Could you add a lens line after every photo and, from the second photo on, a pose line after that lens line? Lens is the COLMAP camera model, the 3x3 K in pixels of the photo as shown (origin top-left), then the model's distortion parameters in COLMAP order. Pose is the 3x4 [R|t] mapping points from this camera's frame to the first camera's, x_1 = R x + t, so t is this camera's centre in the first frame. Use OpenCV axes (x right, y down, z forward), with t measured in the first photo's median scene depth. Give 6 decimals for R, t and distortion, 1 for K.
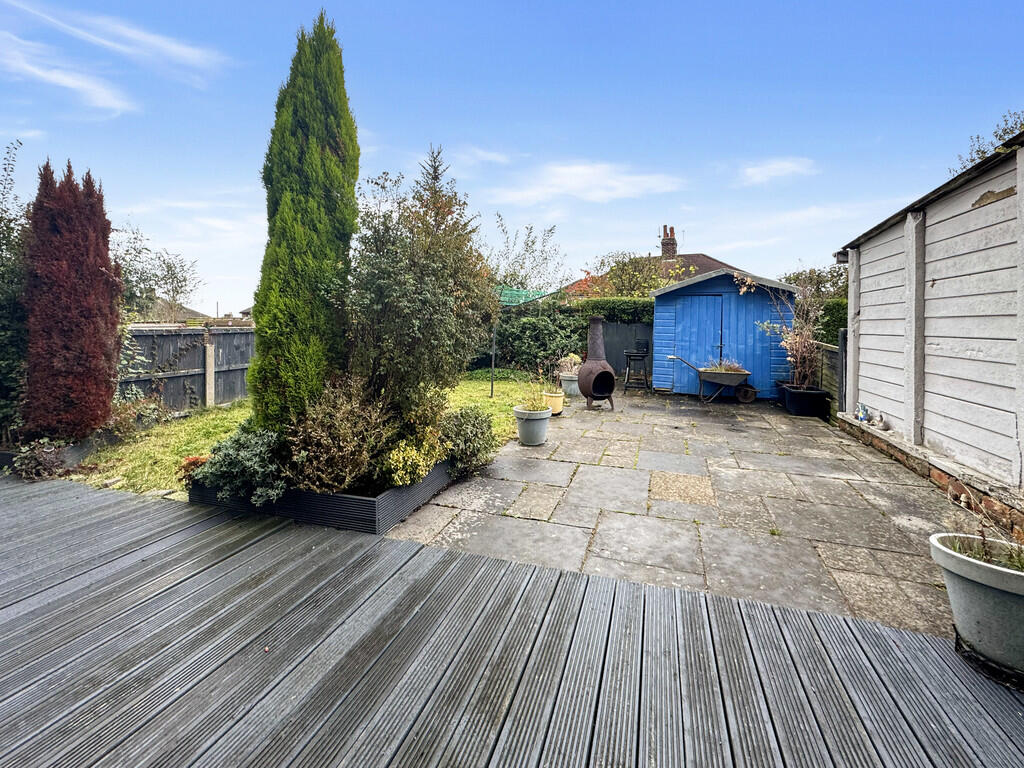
lens RADIAL K [[431.1, 0, 514.3], [0, 431.1, 331.4], [0, 0, 1]] dist [-0.000822, -0.000359]
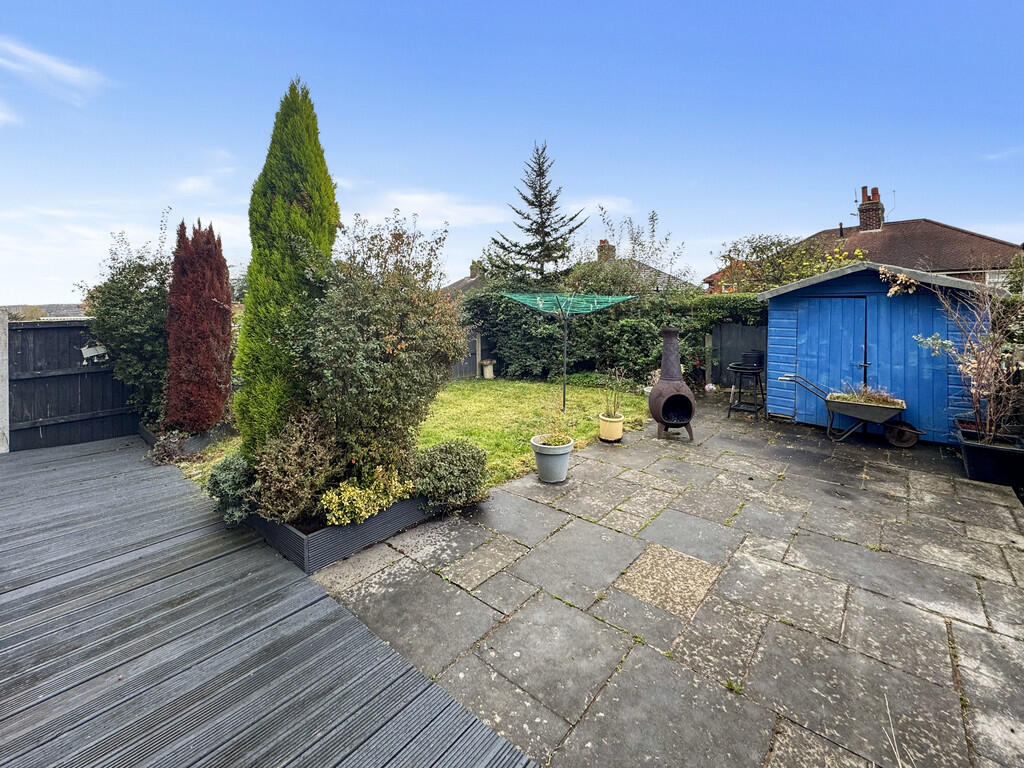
lens RADIAL K [[440.7, 0, 507.8], [0, 440.7, 311.4], [0, 0, 1]] dist [-0.002042, 0.000006]
pose [[0.926811, -0.007134, -0.375461, 0.399047], [0.003565, 0.999942, -0.010199, -0.109294], [0.375511, 0.008114, 0.926782, 0.136124]]
